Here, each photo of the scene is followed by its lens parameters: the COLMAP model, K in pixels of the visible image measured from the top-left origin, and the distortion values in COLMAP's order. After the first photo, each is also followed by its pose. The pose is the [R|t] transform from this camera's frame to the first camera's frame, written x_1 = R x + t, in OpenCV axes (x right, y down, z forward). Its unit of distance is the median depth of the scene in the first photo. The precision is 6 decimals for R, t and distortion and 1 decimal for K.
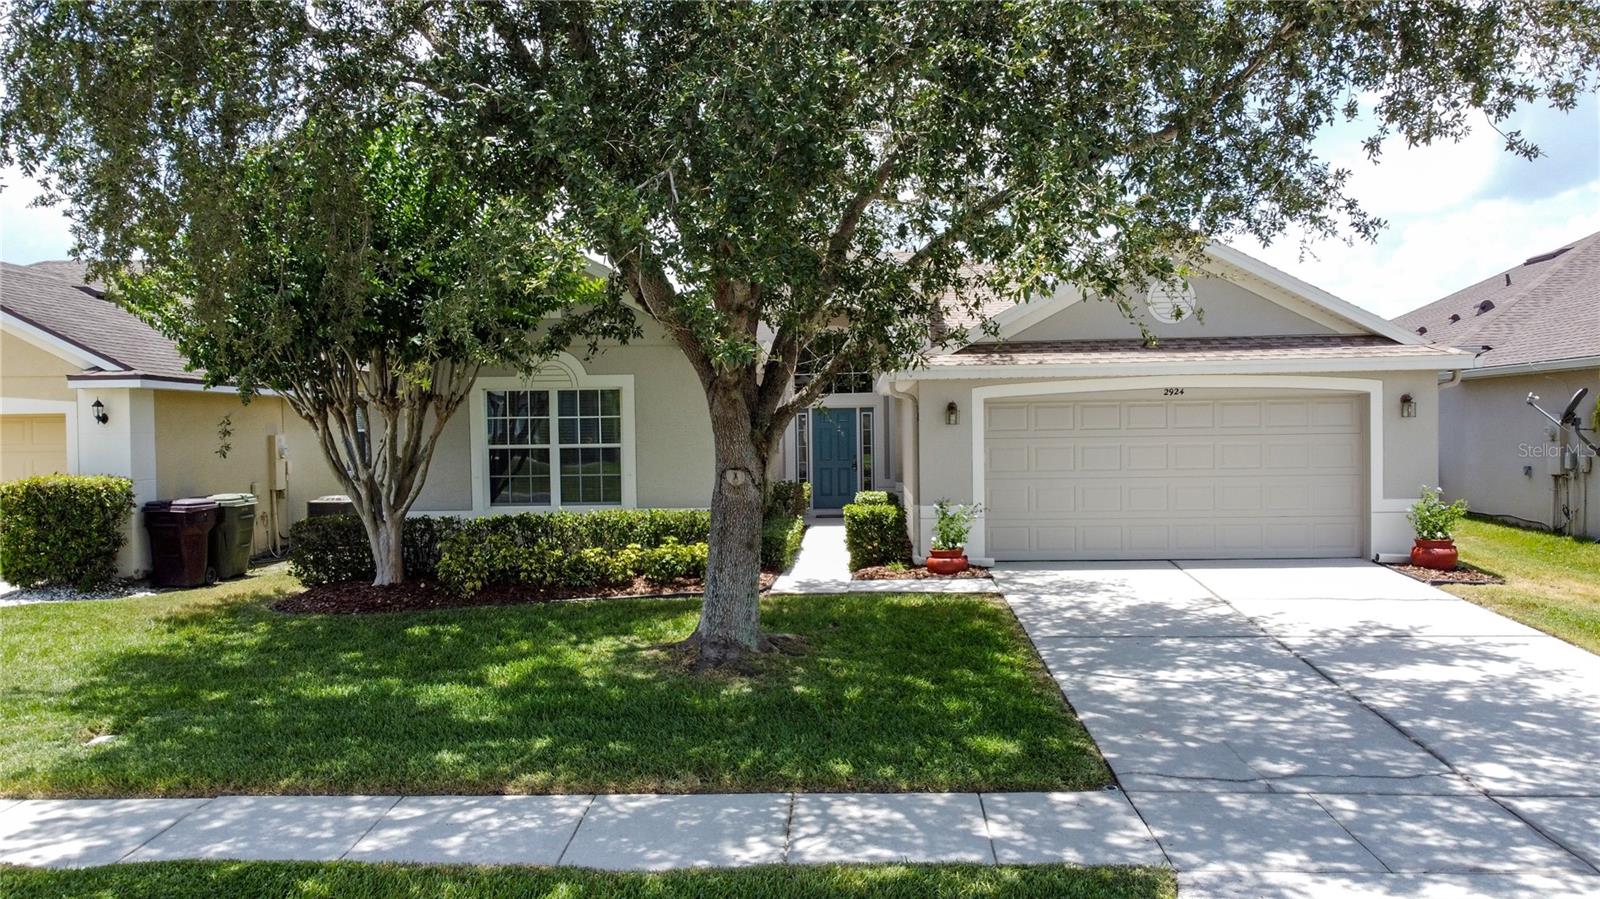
lens RADIAL K [[1208.2, 0, 796.5], [0, 1208.2, 448.9], [0, 0, 1]] dist [0.002906, -0.010827]
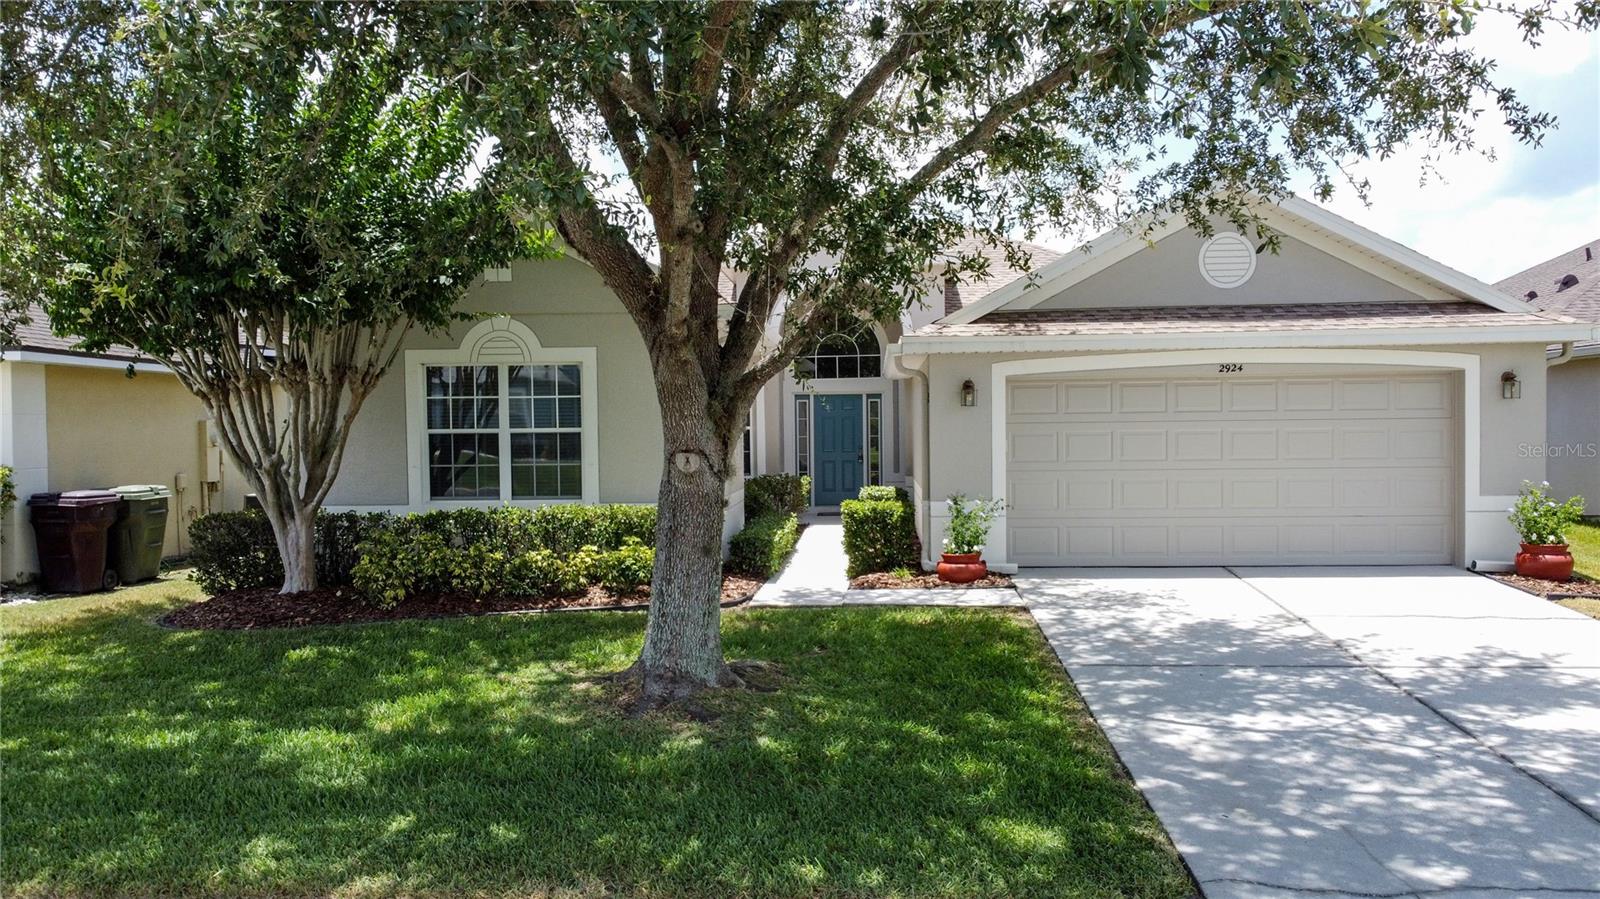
lens RADIAL K [[1208.2, 0, 796.3], [0, 1208.2, 448.0], [0, 0, 1]] dist [0.002906, -0.010827]
pose [[0.999896, 0.003037, -0.014074, 0.024304], [-0.003022, 0.999995, 0.001092, 0.010595], [0.014078, -0.001050, 0.999900, 0.182518]]
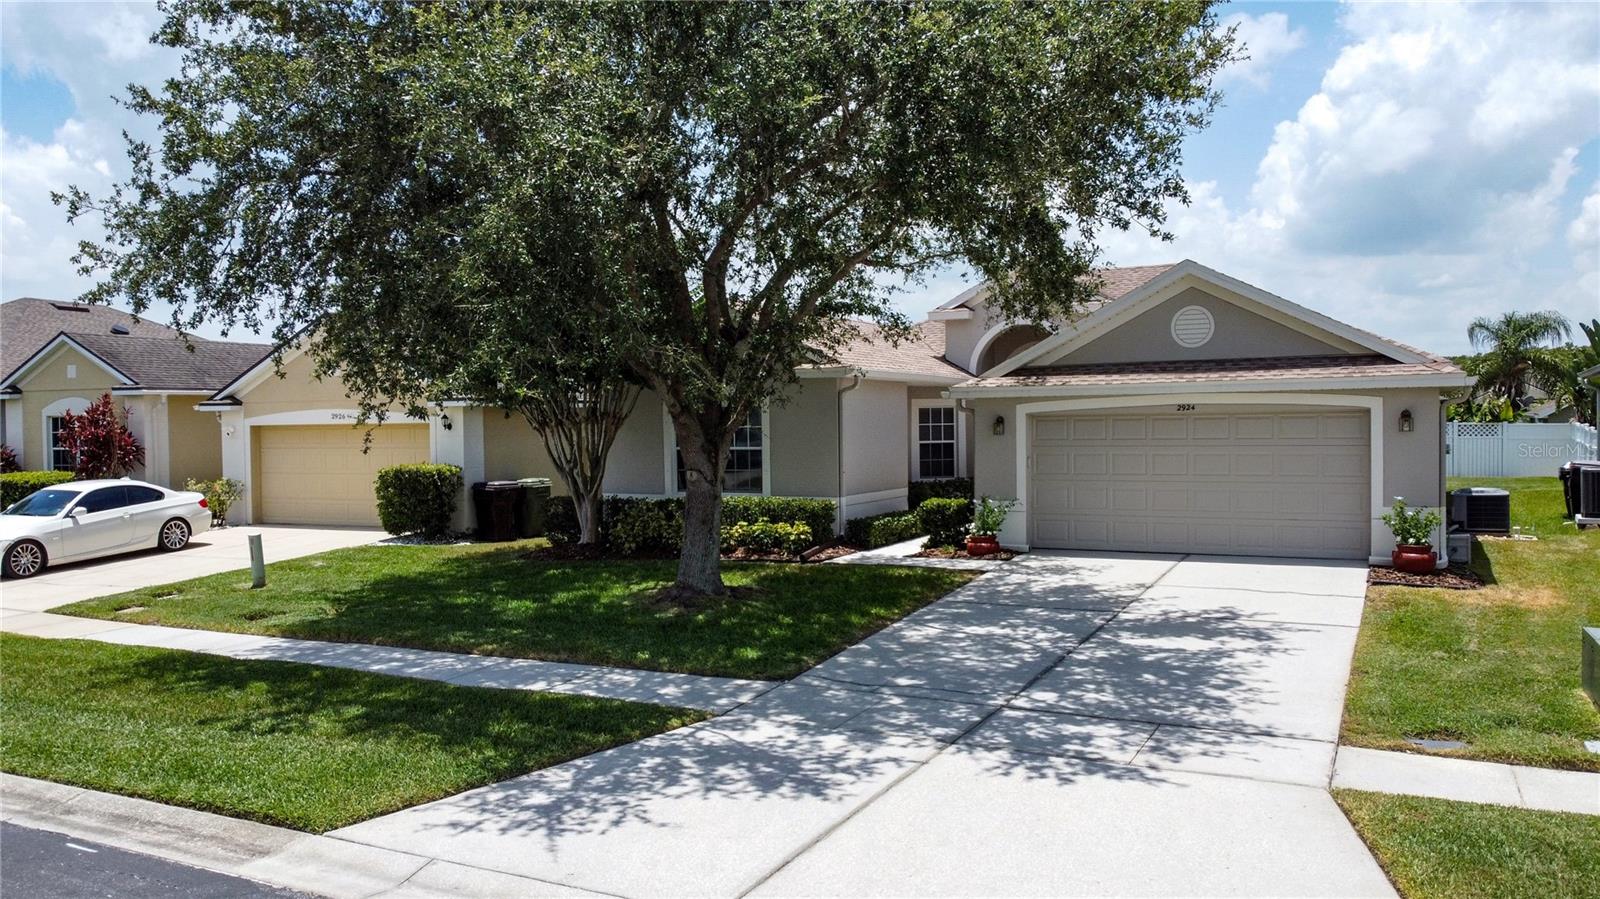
lens RADIAL K [[1208.2, 0, 813.7], [0, 1208.2, 453.5], [0, 0, 1]] dist [0.002906, -0.010827]
pose [[0.914978, 0.013665, -0.403273, 0.555165], [-0.009240, 0.999874, 0.012917, -0.018814], [0.403399, -0.008093, 0.914989, -0.239786]]
